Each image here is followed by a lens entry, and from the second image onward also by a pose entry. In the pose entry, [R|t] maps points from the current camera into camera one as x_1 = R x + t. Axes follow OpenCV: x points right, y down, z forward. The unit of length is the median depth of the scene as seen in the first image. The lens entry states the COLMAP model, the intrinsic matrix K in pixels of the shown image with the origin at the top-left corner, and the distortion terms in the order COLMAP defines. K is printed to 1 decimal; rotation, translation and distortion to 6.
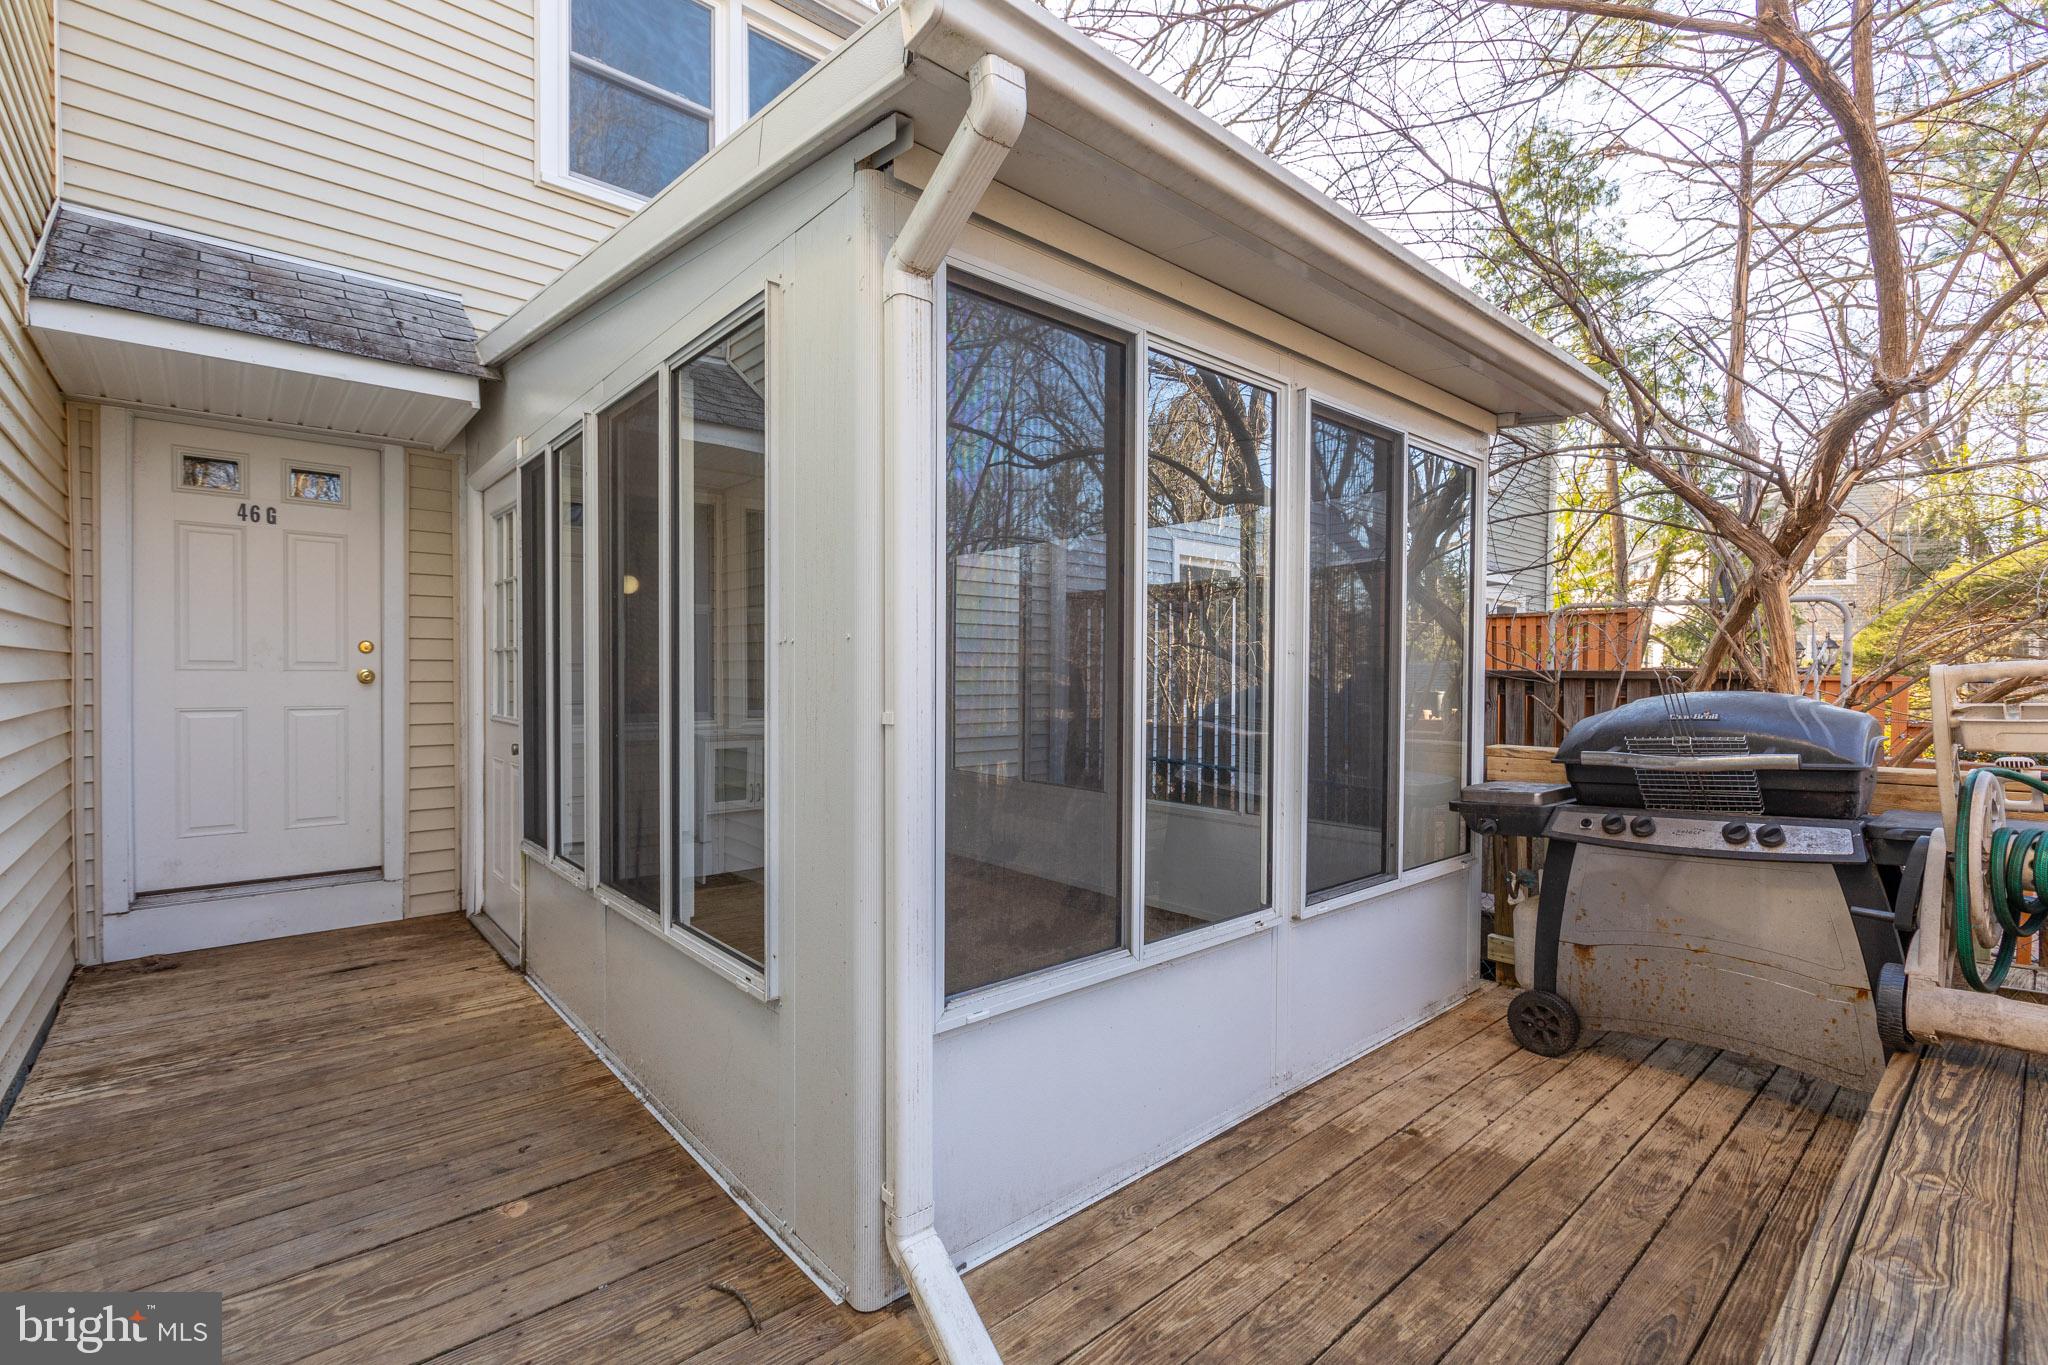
lens RADIAL K [[905.8, 0, 1025.1], [0, 905.8, 685.3], [0, 0, 1]] dist [-0.004512, -0.000522]
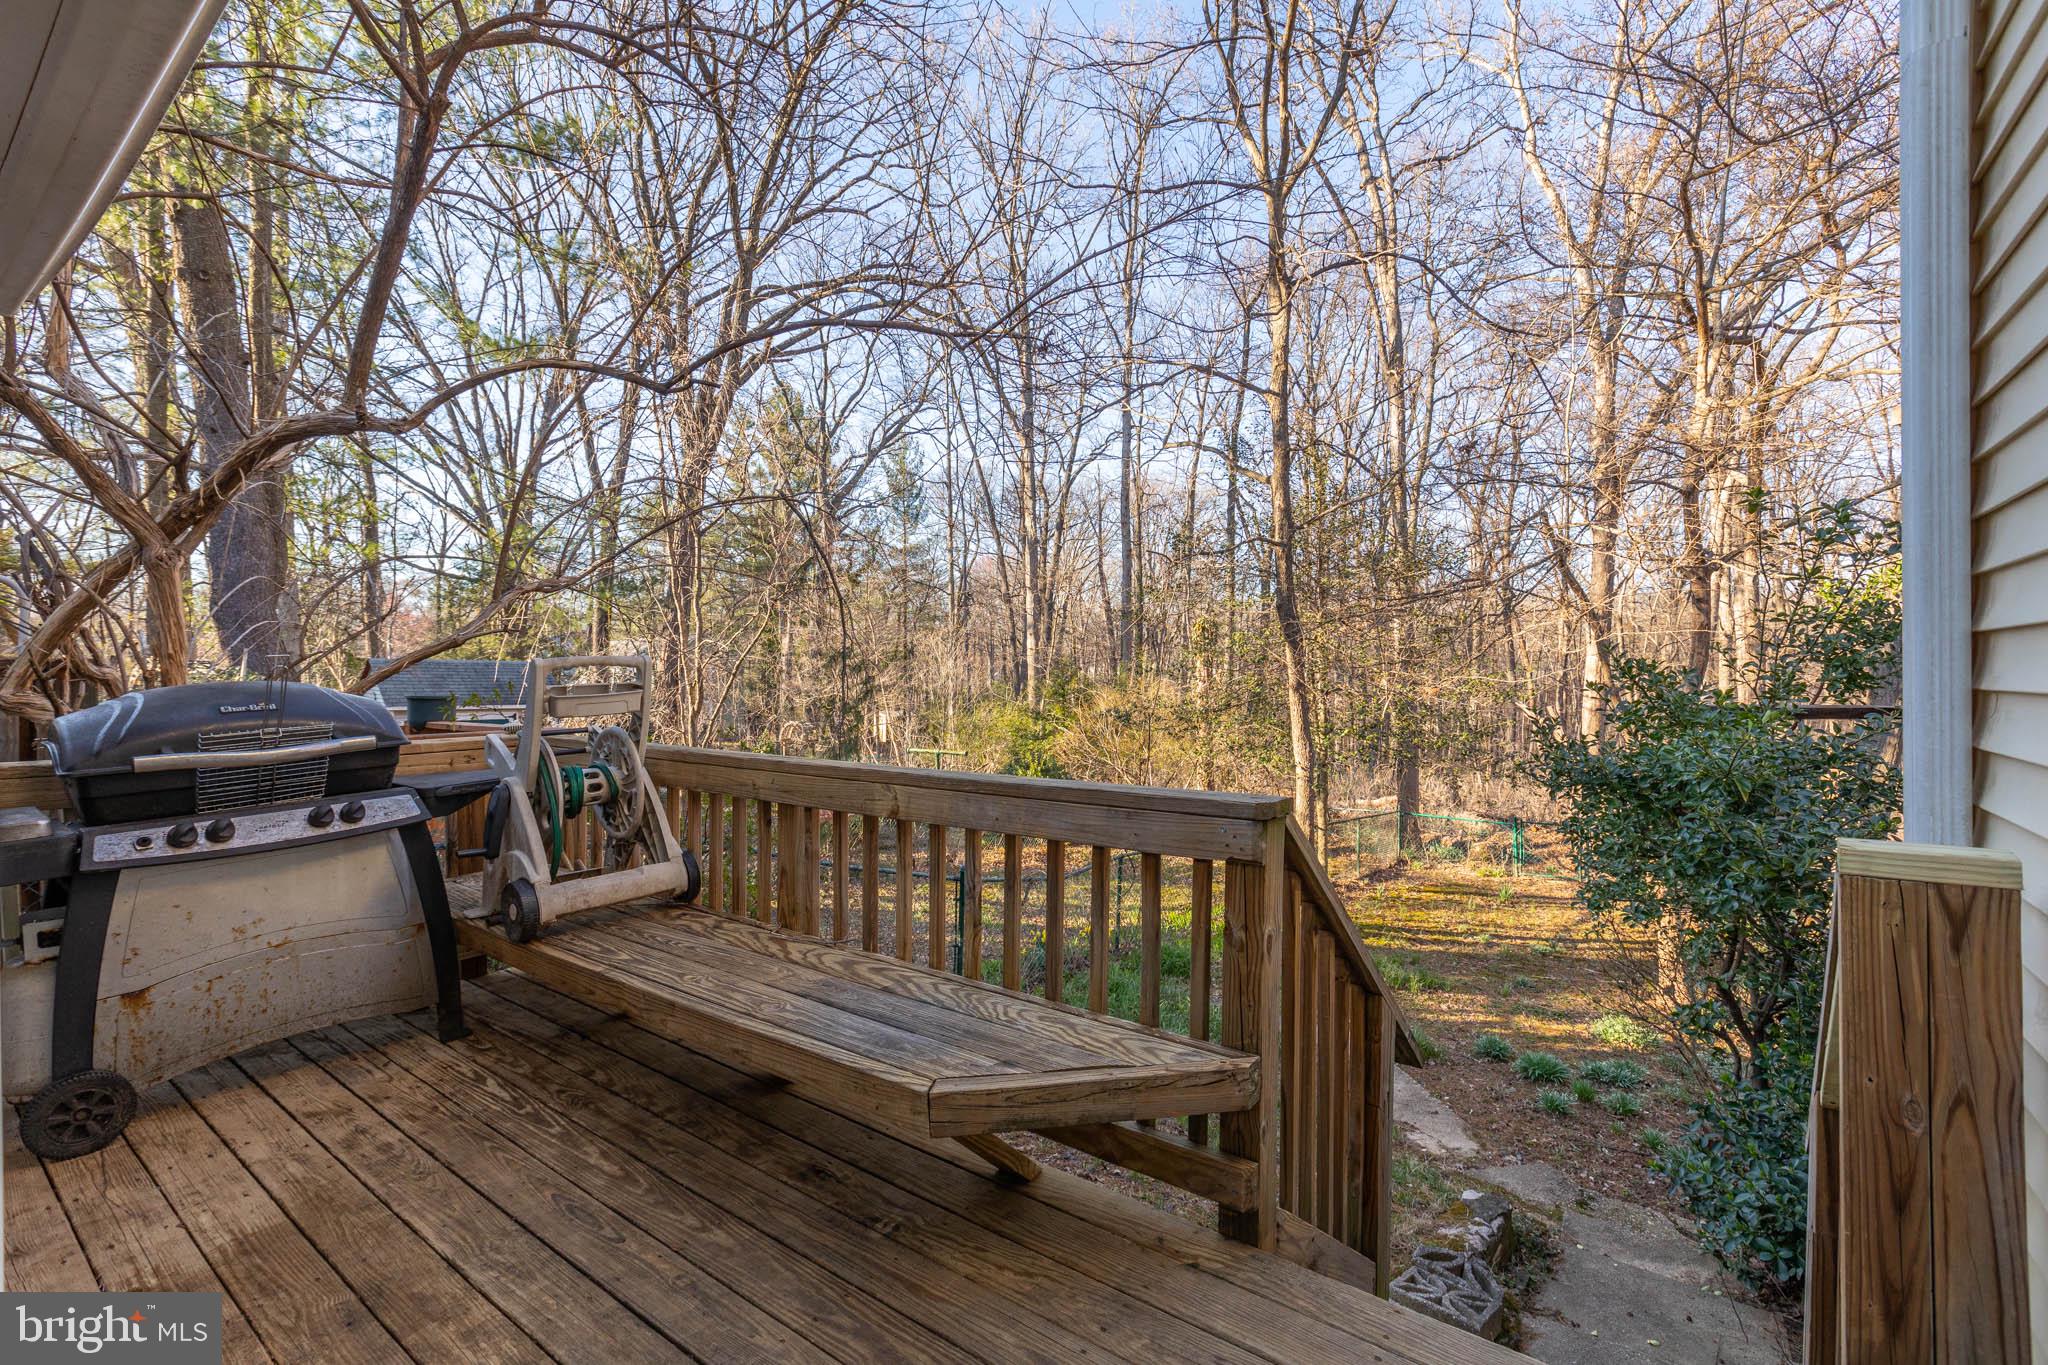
lens RADIAL K [[905.8, 0, 1010.0], [0, 905.8, 687.1], [0, 0, 1]] dist [-0.004512, -0.000522]
pose [[-0.191714, -0.013108, 0.981363, -0.373597], [0.013273, 0.999785, 0.015947, 0.007596], [-0.981361, 0.016083, -0.191498, 0.407540]]
